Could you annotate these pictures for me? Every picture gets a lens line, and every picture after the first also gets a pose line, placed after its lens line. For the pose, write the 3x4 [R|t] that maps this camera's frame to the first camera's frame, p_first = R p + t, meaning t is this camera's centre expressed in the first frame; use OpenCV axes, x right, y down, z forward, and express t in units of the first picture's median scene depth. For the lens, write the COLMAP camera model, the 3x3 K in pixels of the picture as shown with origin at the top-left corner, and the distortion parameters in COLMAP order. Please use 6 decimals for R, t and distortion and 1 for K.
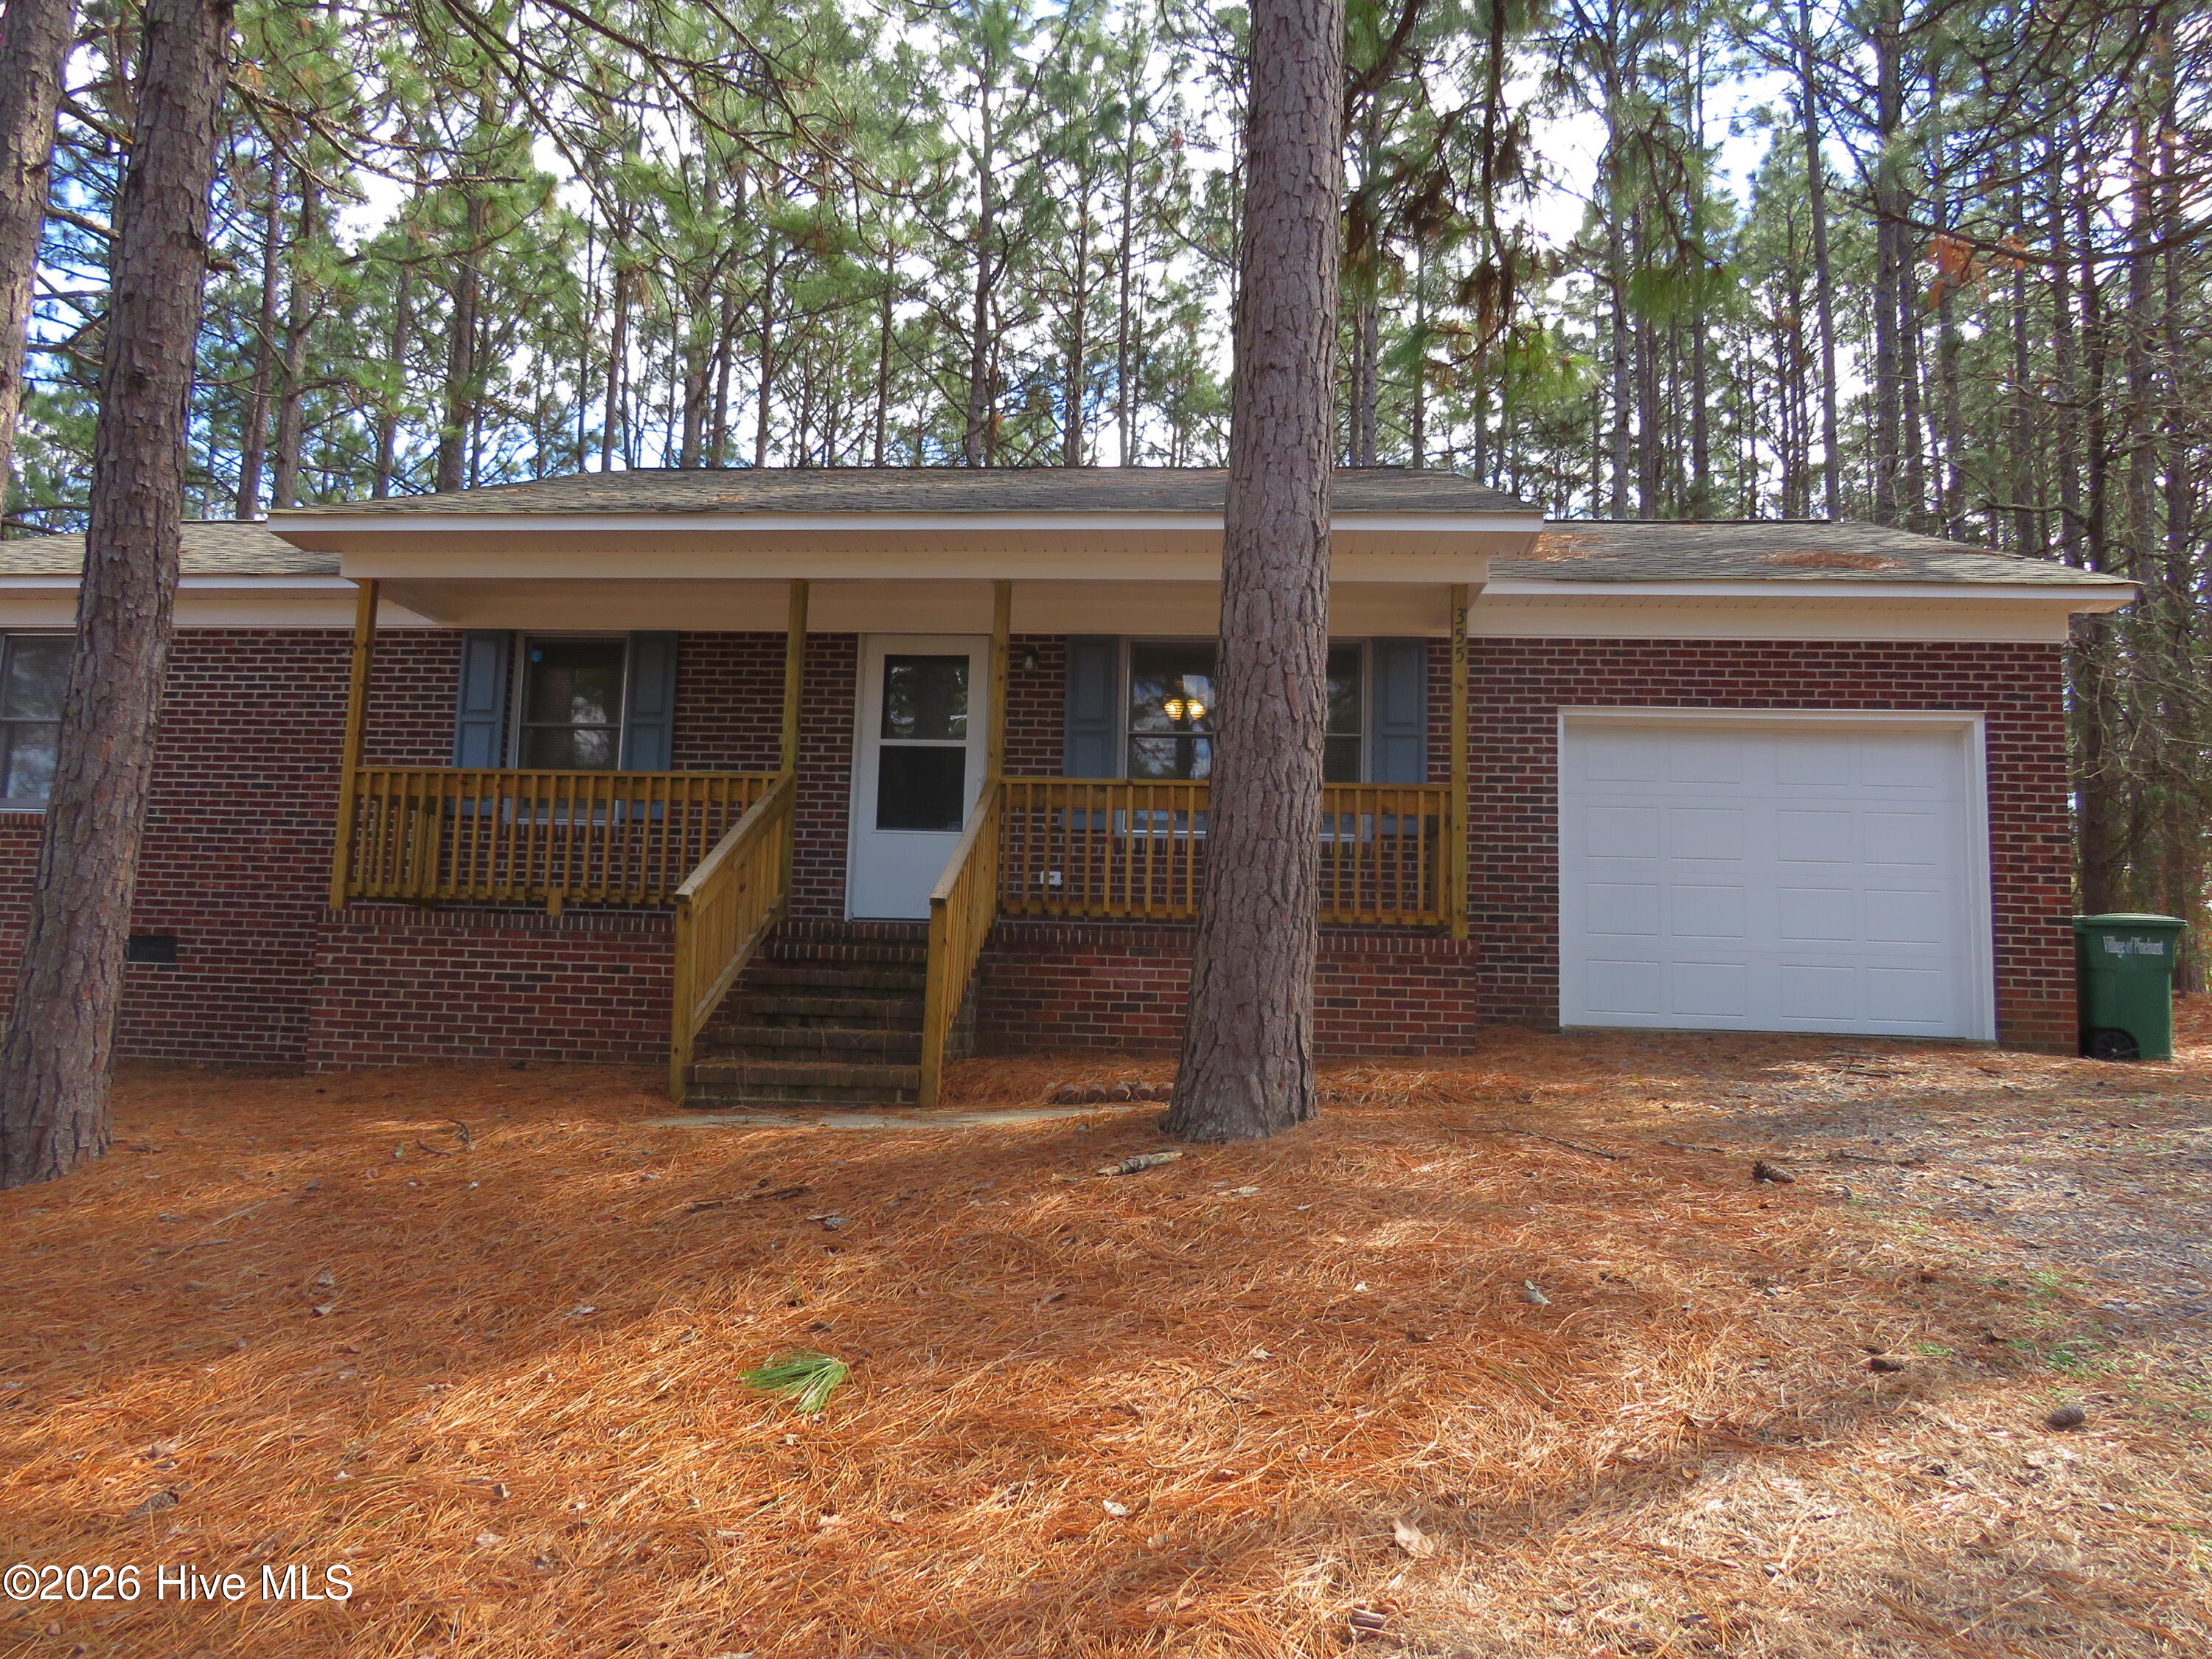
lens RADIAL K [[1576.7, 0, 1098.2], [0, 1576.7, 828.6], [0, 0, 1]] dist [-0.009669, 0.004207]
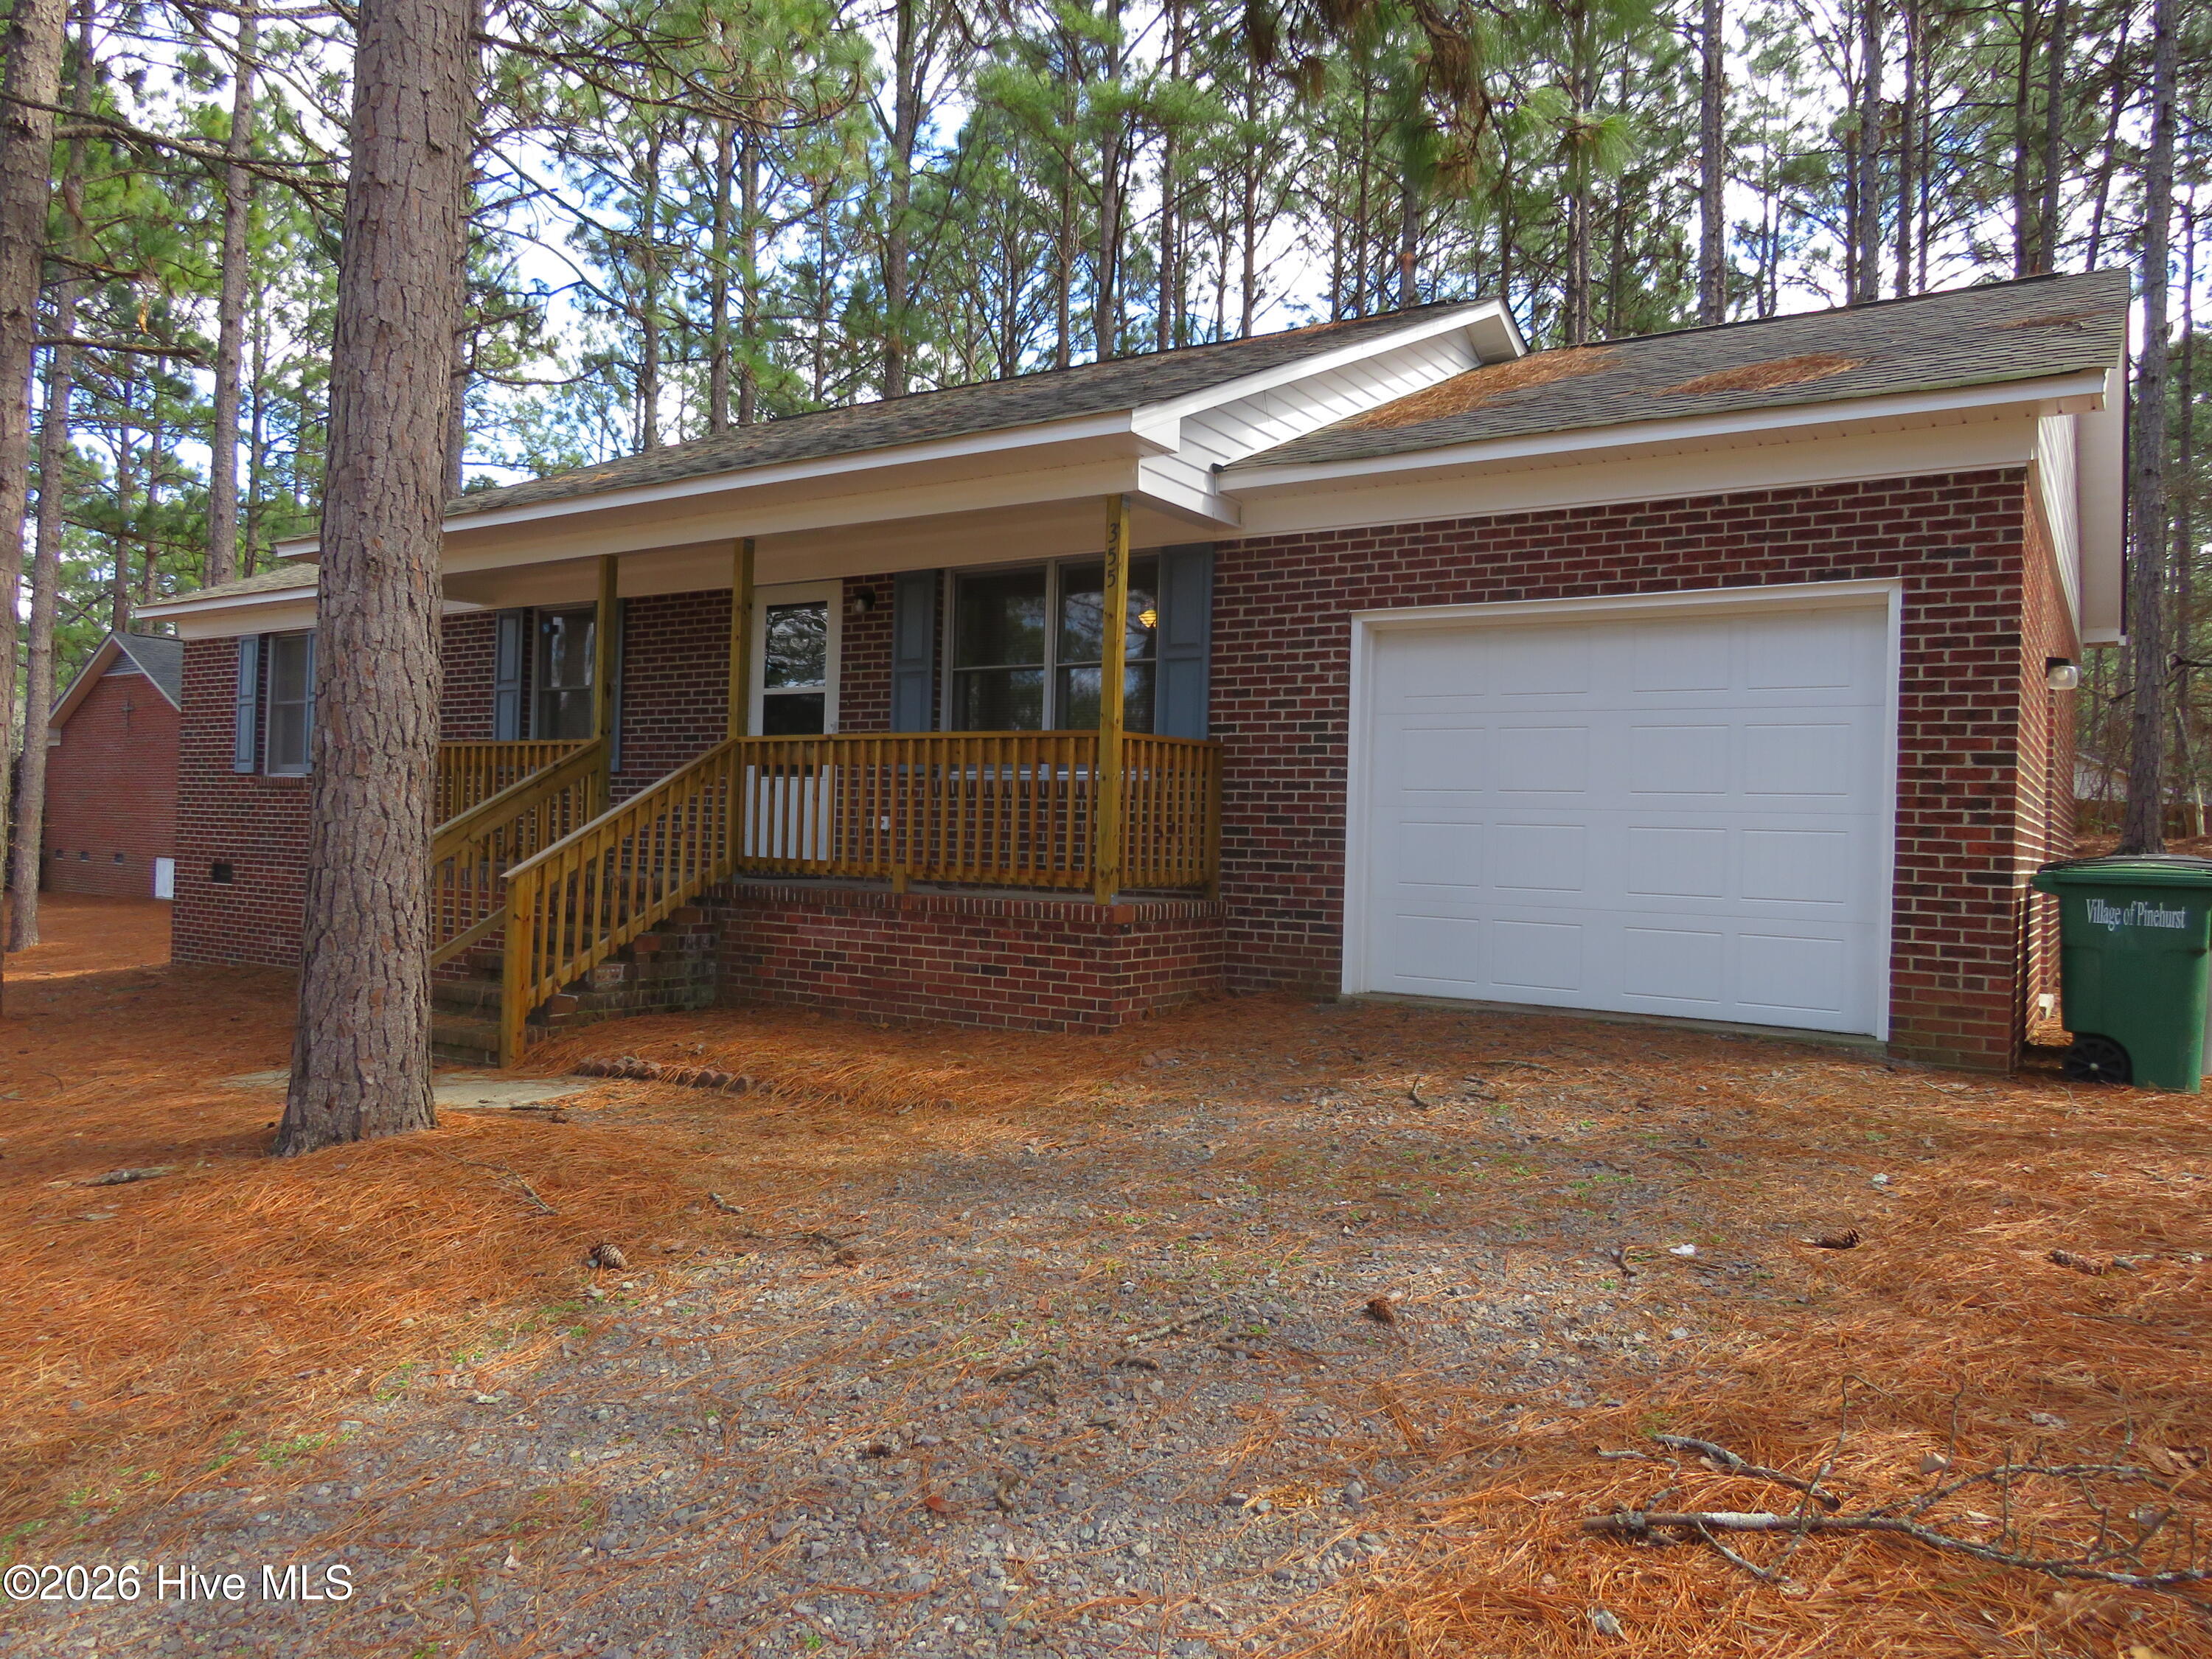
lens RADIAL K [[1530.3, 0, 1106.0], [0, 1530.3, 829.5], [0, 0, 1]] dist [-0.007303, -0.002820]
pose [[0.882207, -0.008621, -0.470782, 0.569908], [0.054267, 0.995031, 0.083471, -0.038737], [0.467724, -0.099187, 0.878292, 0.224832]]
